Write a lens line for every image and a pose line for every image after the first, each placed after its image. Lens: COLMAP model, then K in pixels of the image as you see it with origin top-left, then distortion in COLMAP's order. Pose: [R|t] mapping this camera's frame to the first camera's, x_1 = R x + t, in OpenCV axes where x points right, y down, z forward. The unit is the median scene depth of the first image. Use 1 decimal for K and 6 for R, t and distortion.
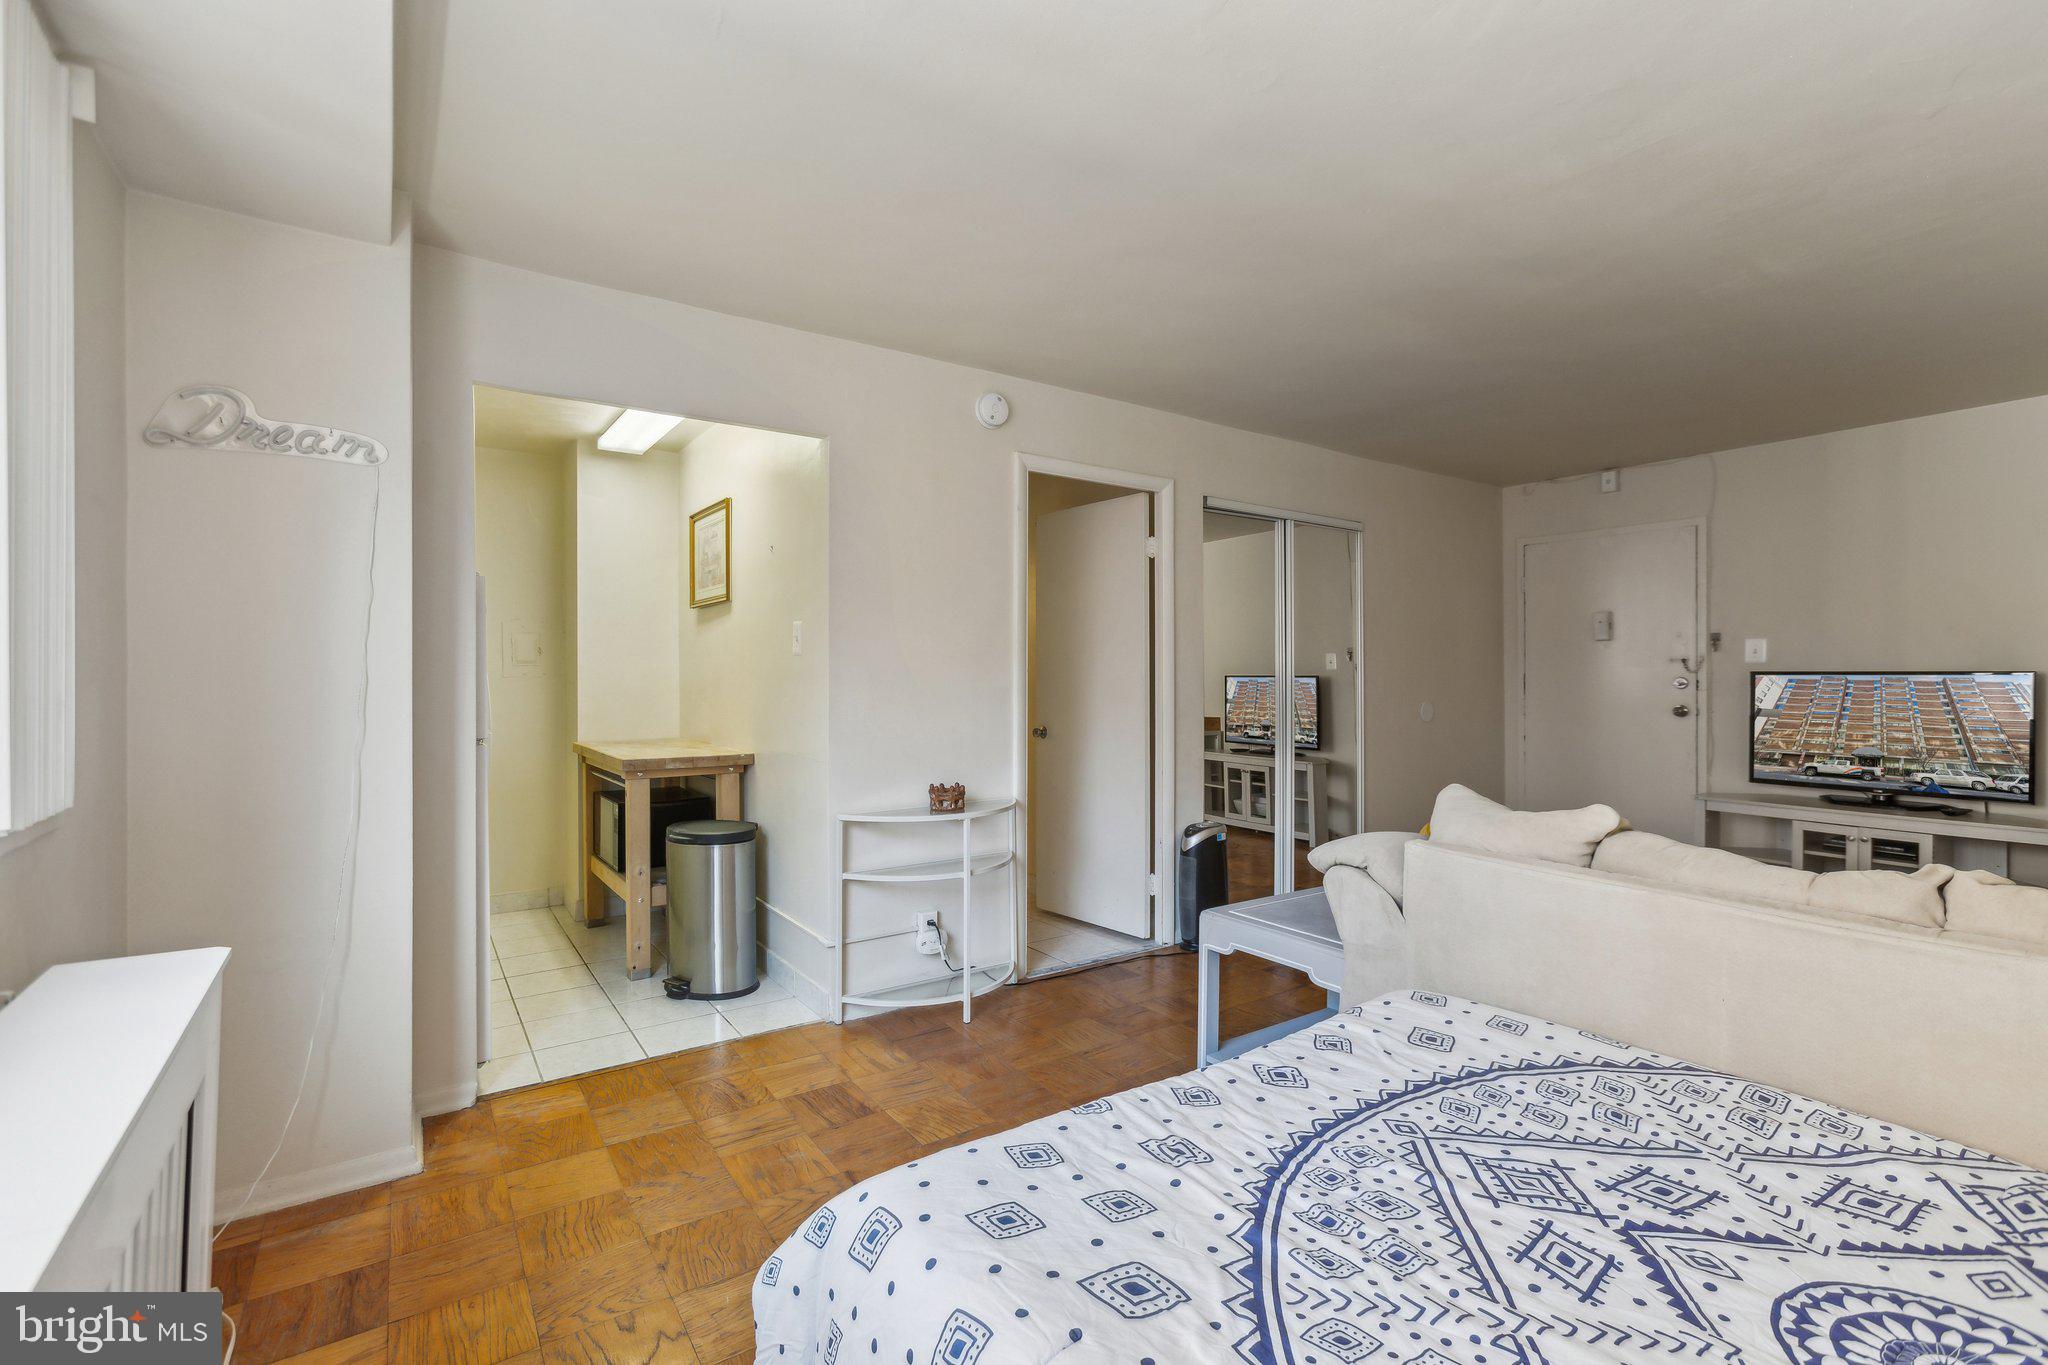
lens RADIAL K [[915.3, 0, 1016.0], [0, 915.3, 674.4], [0, 0, 1]] dist [0.003164, 0.000691]
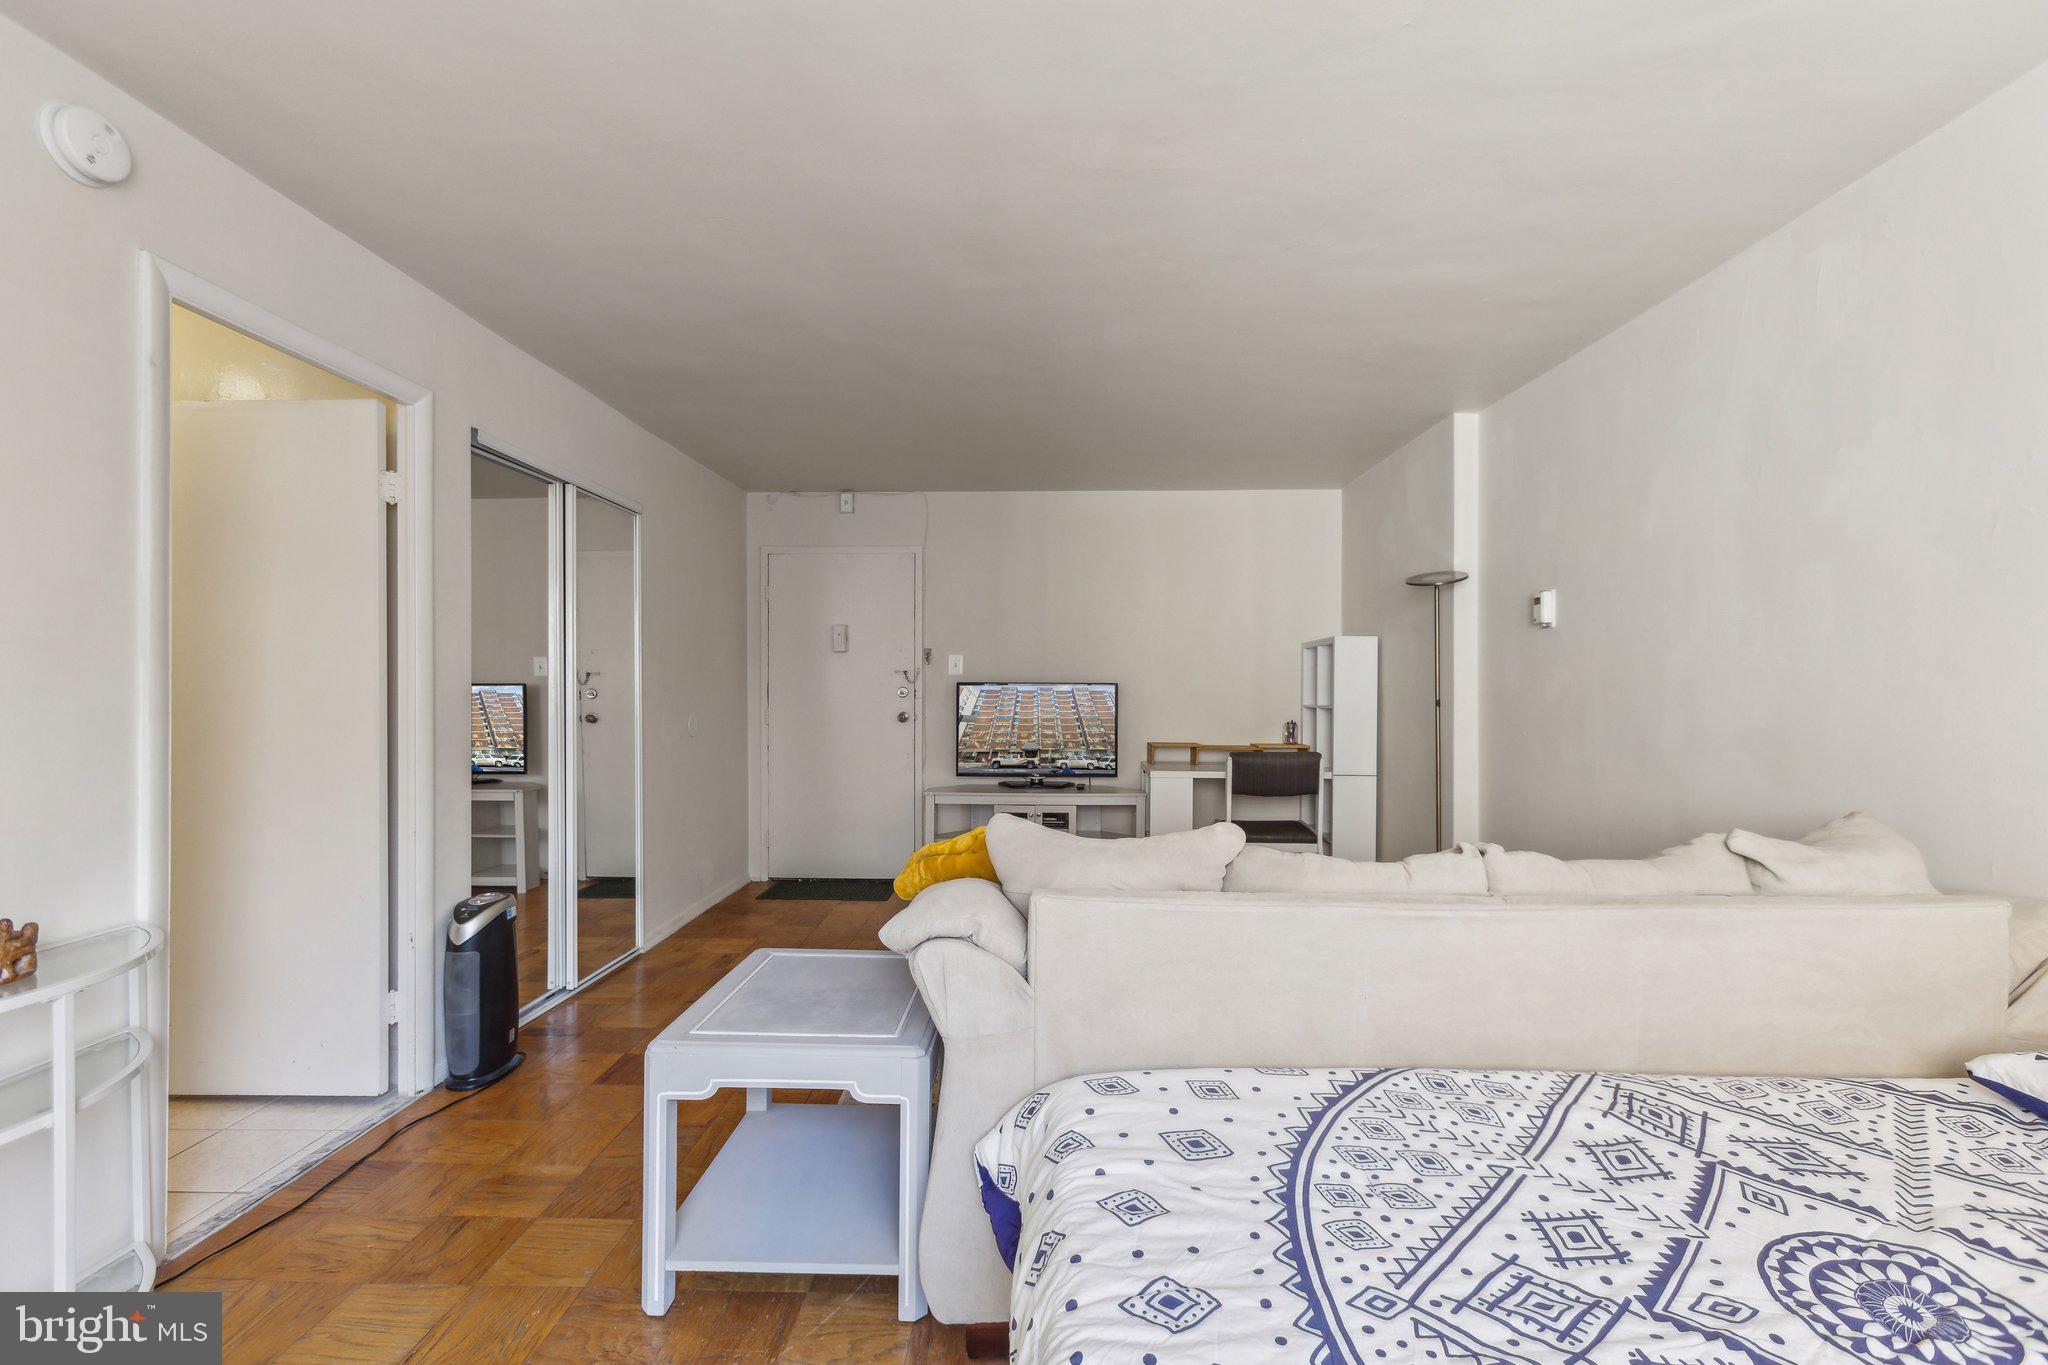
lens RADIAL K [[900.6, 0, 1034.4], [0, 900.6, 683.9], [0, 0, 1]] dist [-0.015192, 0.009682]
pose [[0.577894, 0.006108, 0.816089, -0.118819], [-0.006993, 0.999972, -0.002532, -0.000793], [-0.816082, -0.004244, 0.577921, 0.290027]]
